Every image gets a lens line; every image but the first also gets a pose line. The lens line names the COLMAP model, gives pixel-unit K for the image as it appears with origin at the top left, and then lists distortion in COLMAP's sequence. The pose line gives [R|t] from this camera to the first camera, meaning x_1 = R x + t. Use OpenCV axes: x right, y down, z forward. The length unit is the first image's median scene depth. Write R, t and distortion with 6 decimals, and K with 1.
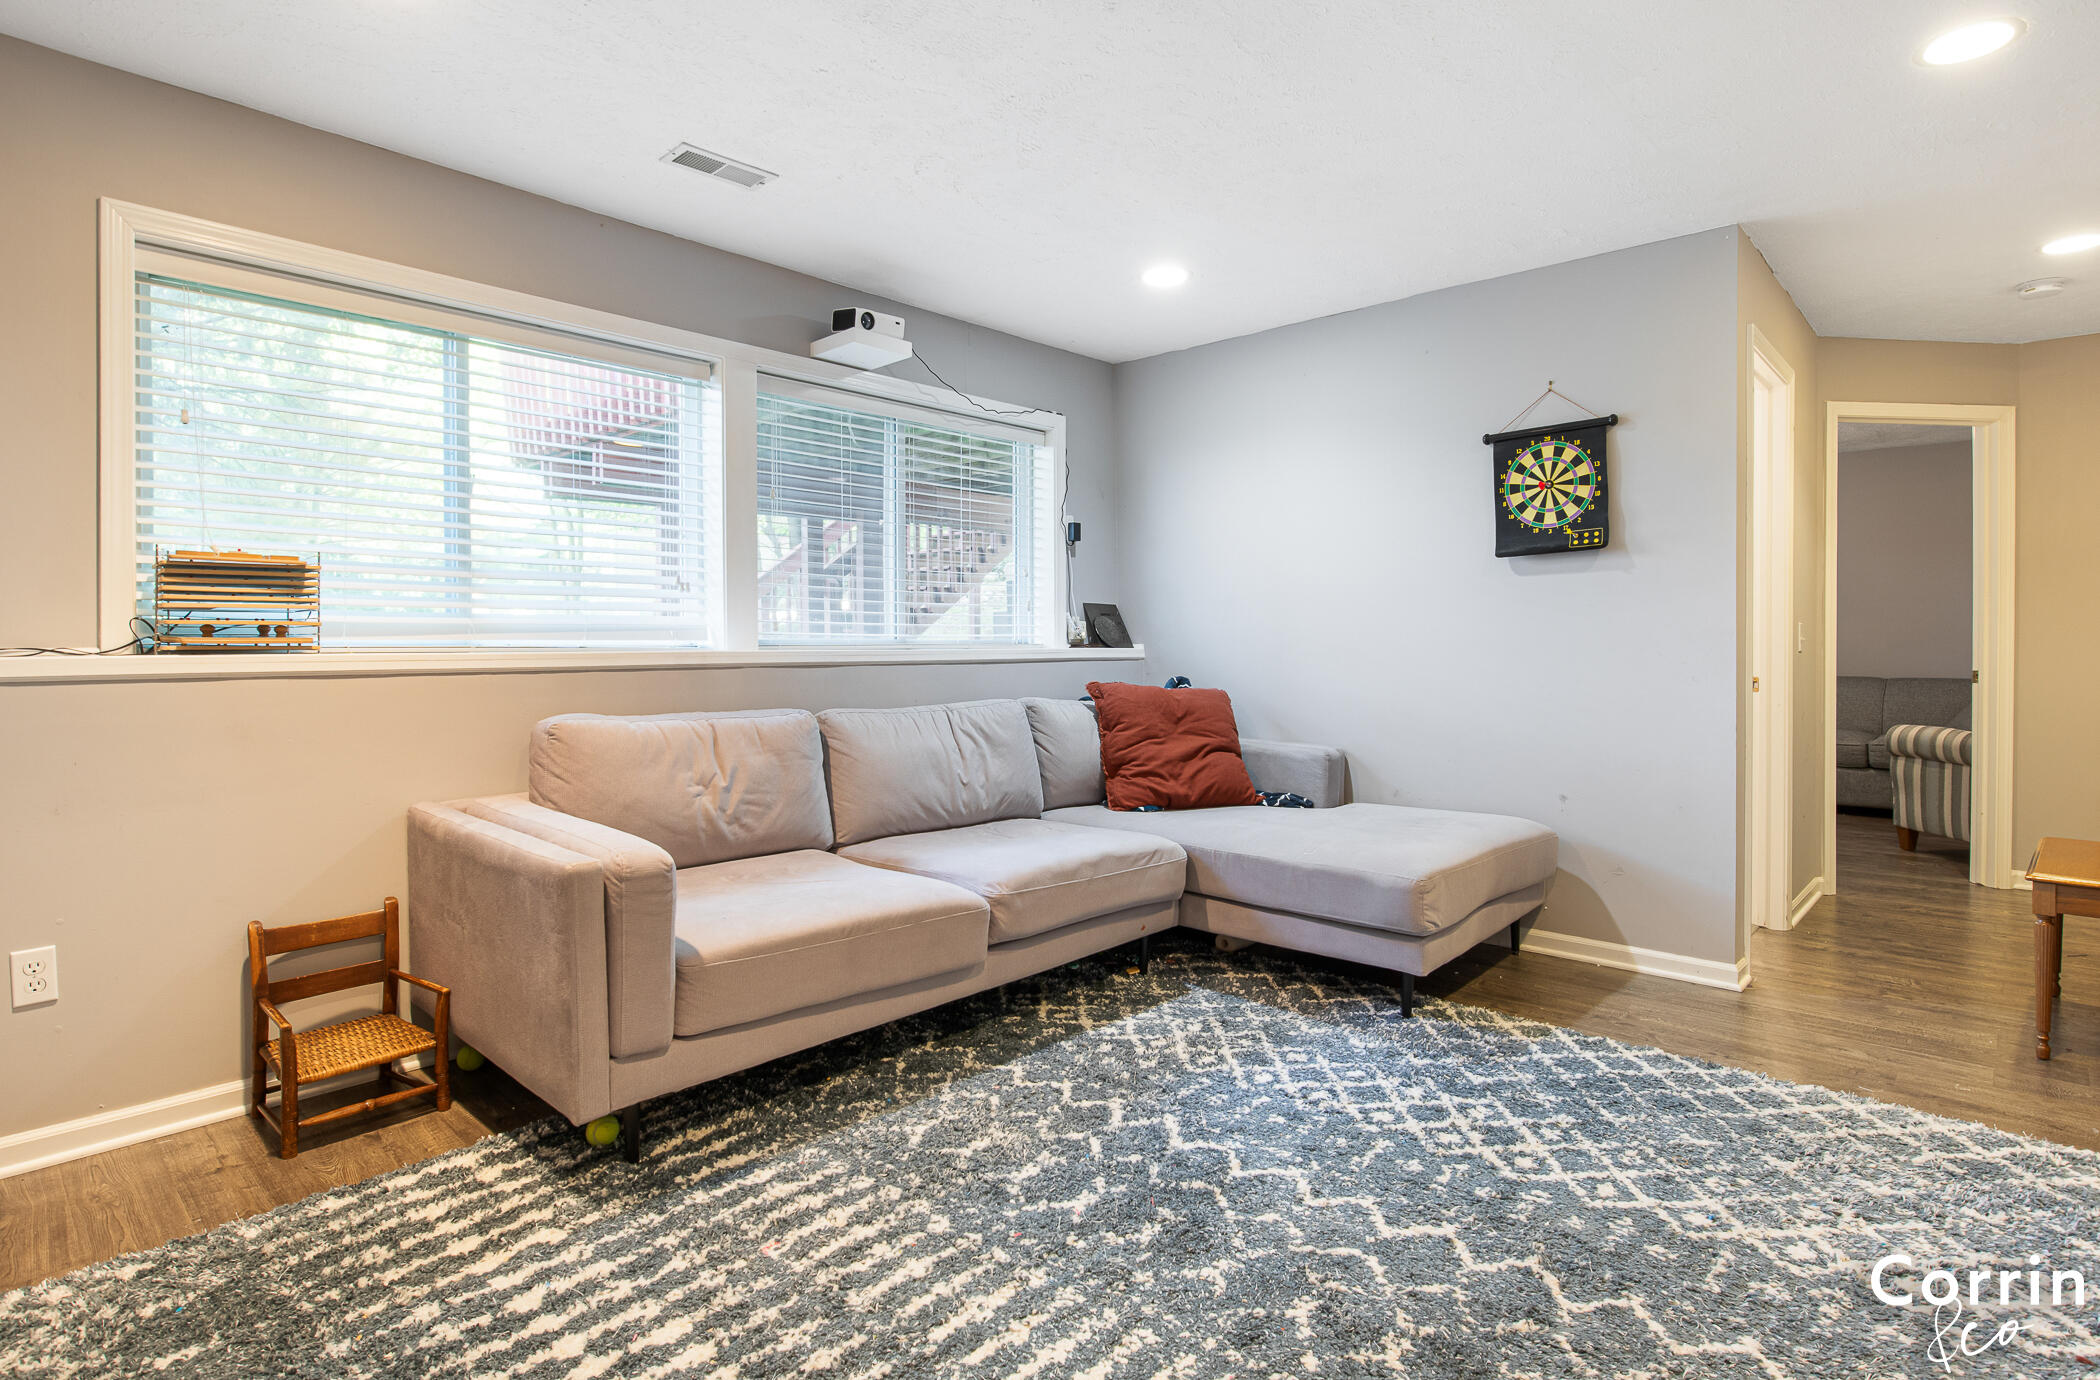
lens RADIAL K [[1070.1, 0, 1057.4], [0, 1070.1, 655.2], [0, 0, 1]] dist [-0.012521, -0.000031]
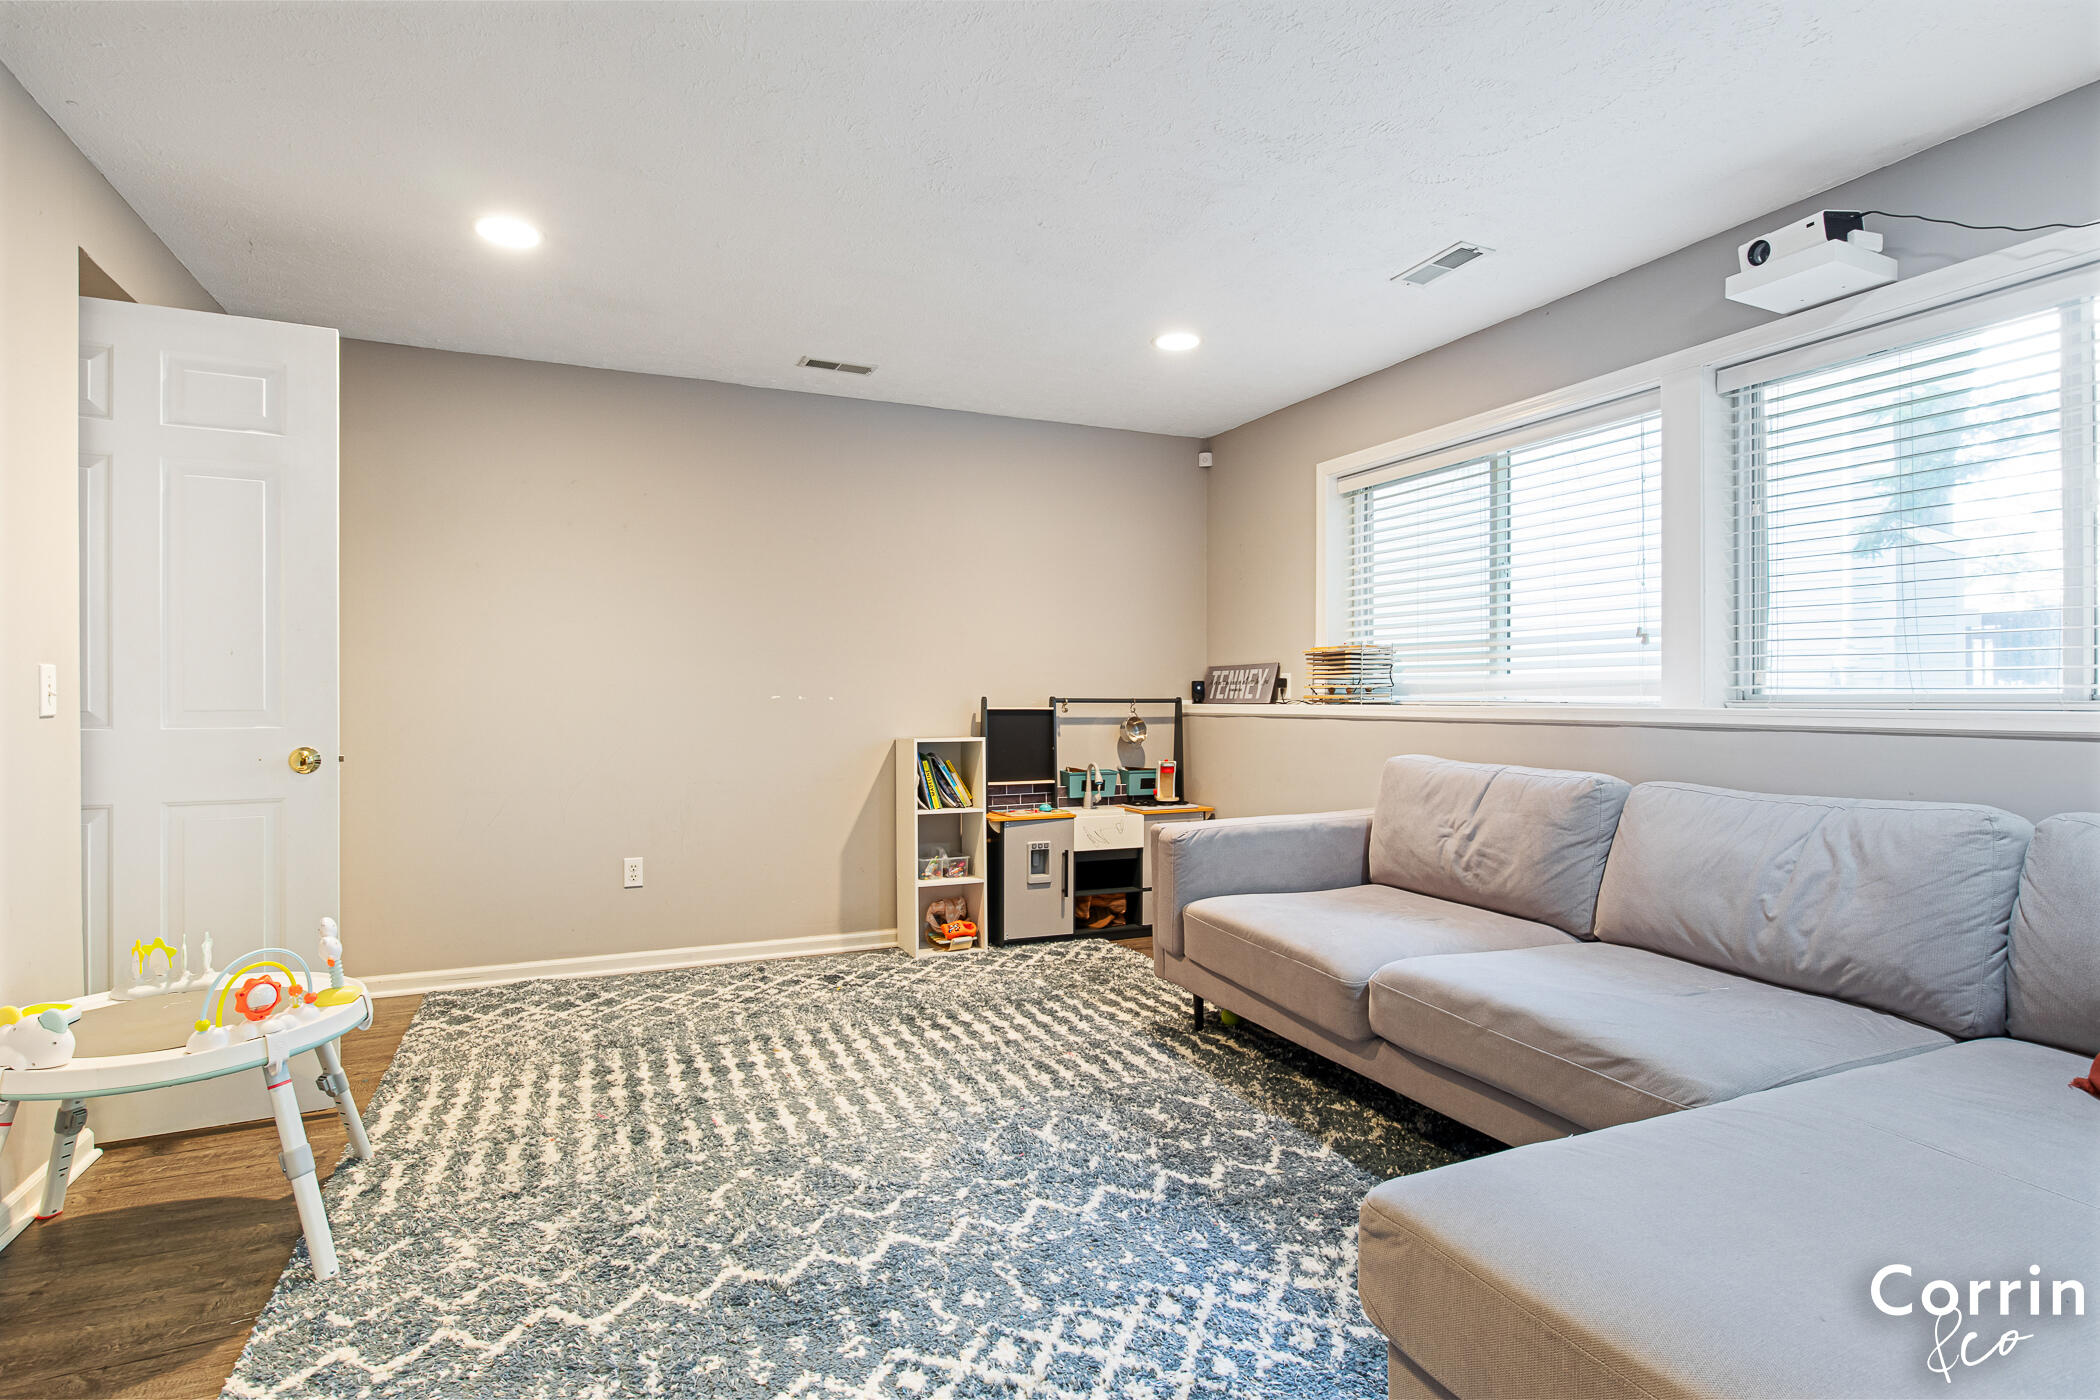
lens RADIAL K [[1071.7, 0, 1052.2], [0, 1071.7, 695.3], [0, 0, 1]] dist [-0.000738, -0.000617]
pose [[-0.405064, 0.002736, -0.914284, 1.096551], [-0.005511, 0.999970, 0.005433, -0.024848], [0.914272, 0.007239, -0.405037, 1.389585]]
